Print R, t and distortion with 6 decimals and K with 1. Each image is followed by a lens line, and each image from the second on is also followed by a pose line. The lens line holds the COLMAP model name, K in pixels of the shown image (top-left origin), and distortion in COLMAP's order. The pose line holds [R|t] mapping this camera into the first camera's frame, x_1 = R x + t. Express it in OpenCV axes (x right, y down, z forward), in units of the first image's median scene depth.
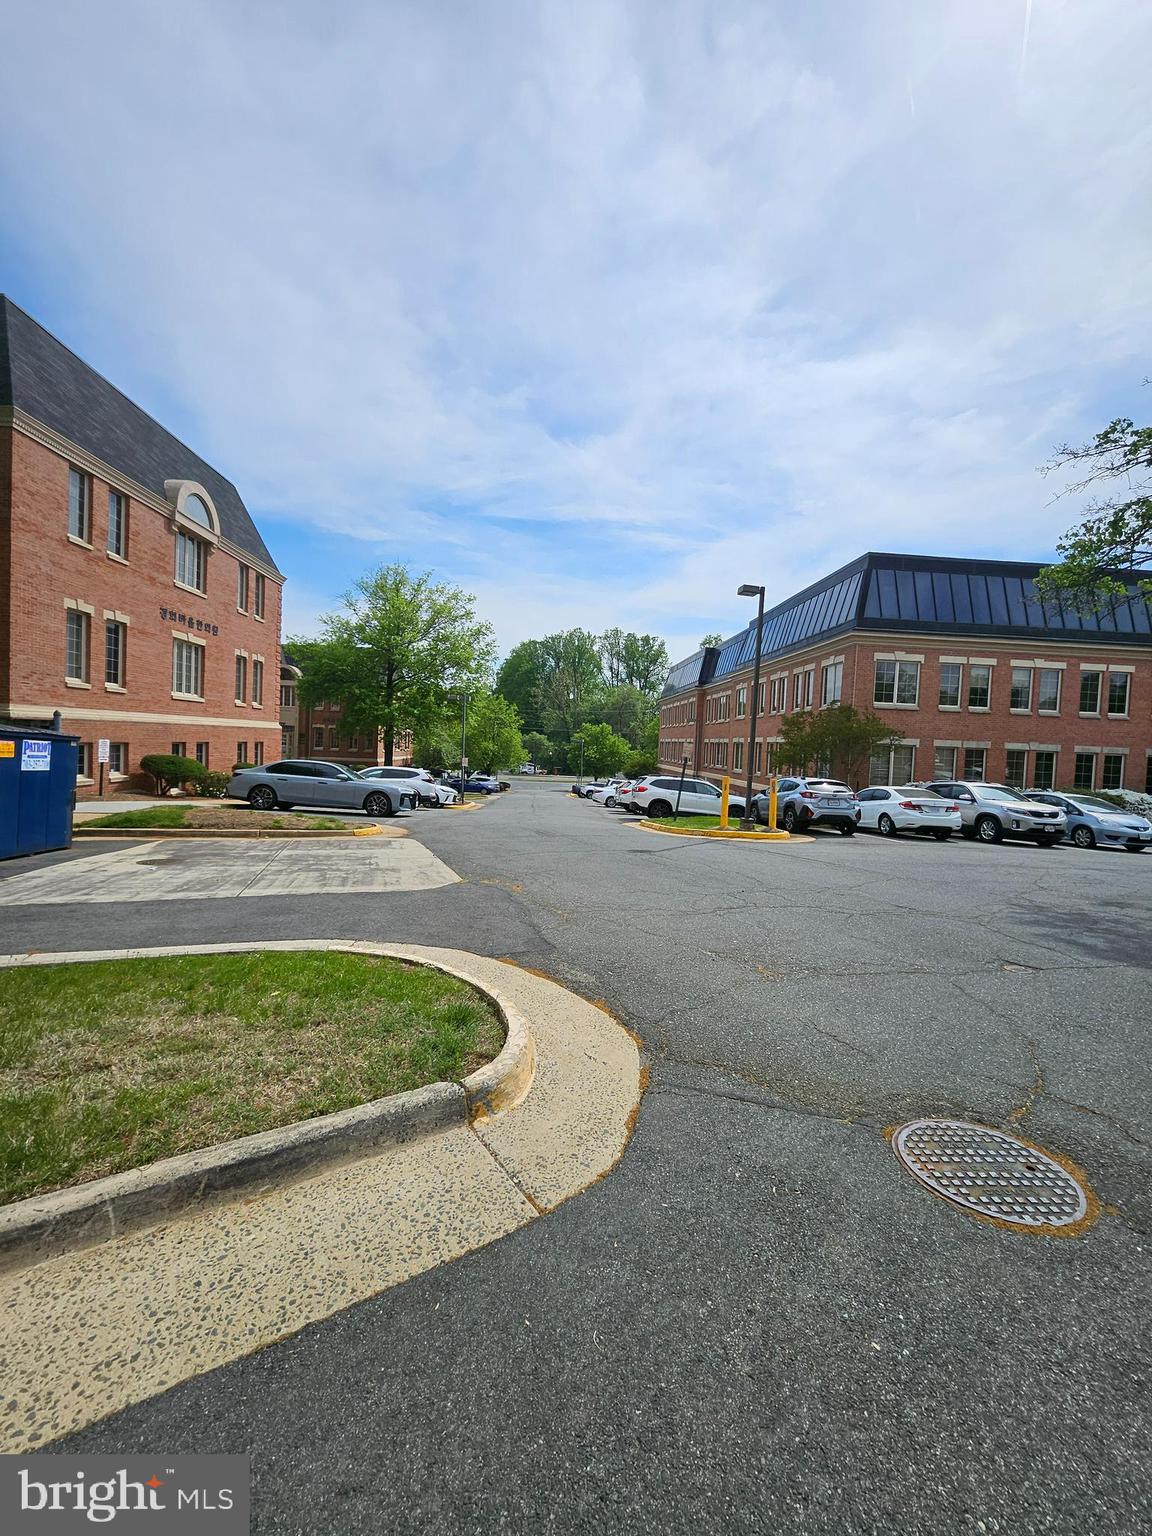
lens RADIAL K [[607.2, 0, 579.0], [0, 607.2, 774.0], [0, 0, 1]] dist [0.006657, -0.000290]
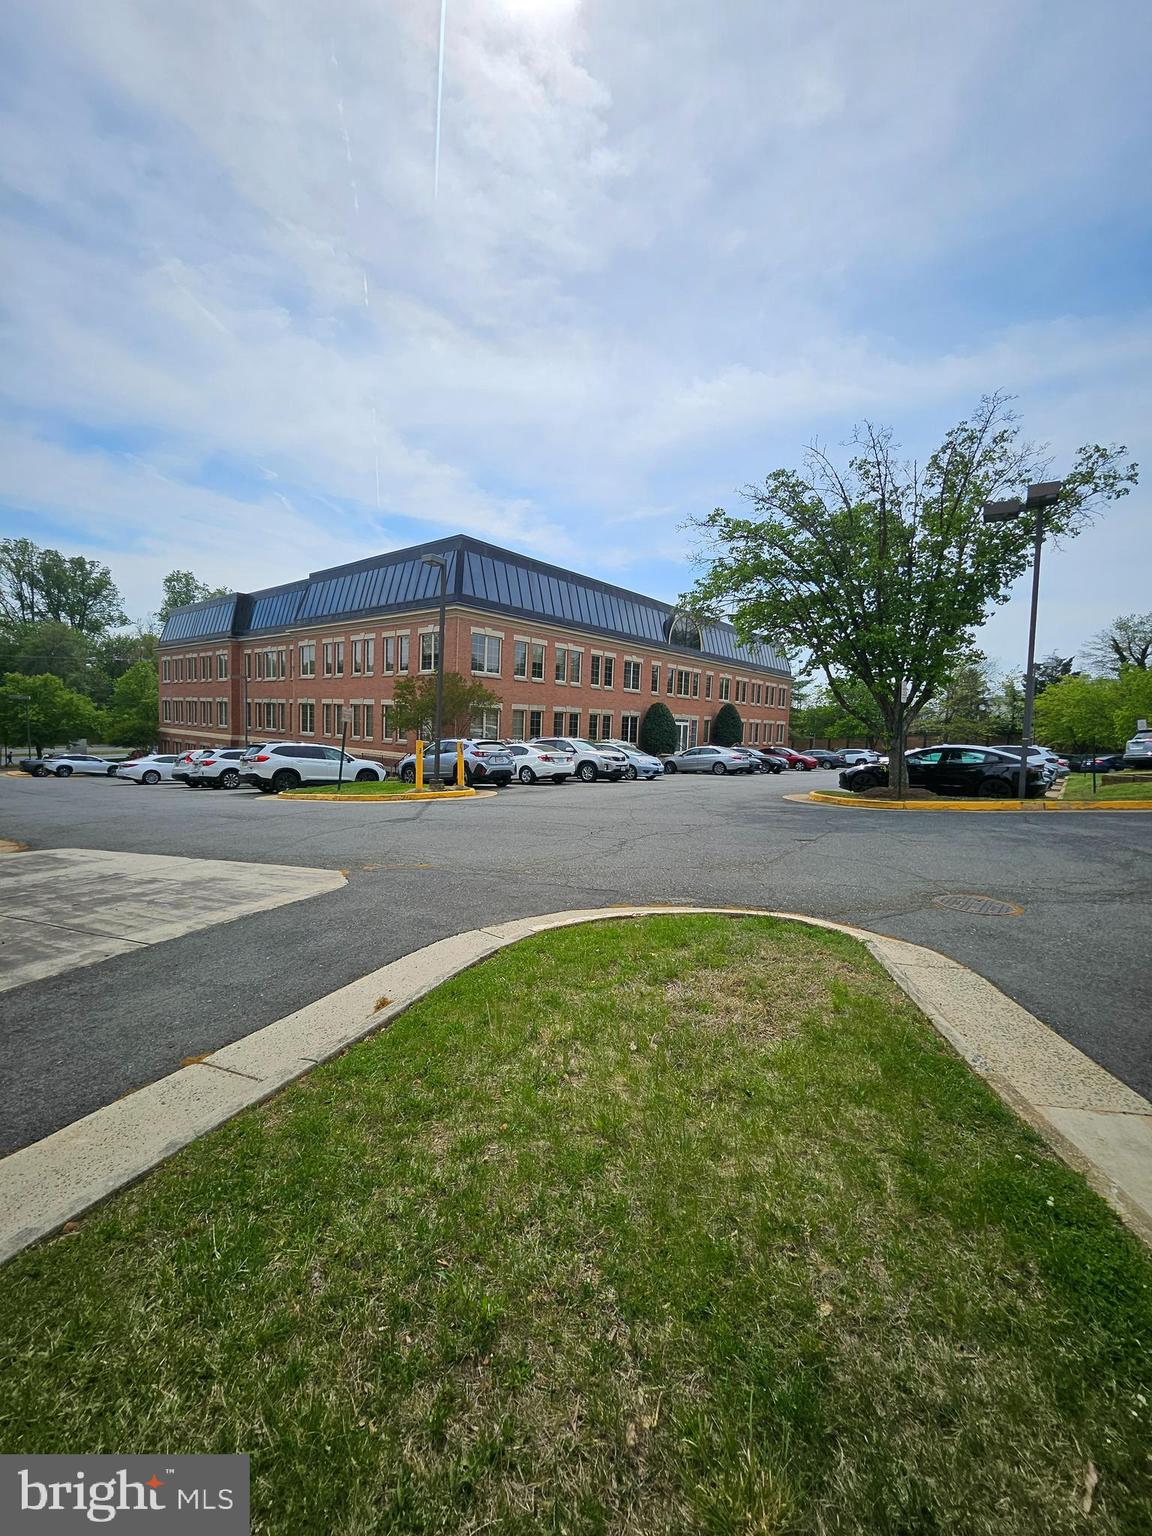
lens RADIAL K [[607.2, 0, 590.3], [0, 607.2, 767.4], [0, 0, 1]] dist [0.006657, -0.000290]
pose [[0.687325, -0.070339, 0.722936, -0.199932], [0.029121, 0.997168, 0.069334, -0.009187], [-0.725766, -0.026602, 0.687427, 0.047877]]
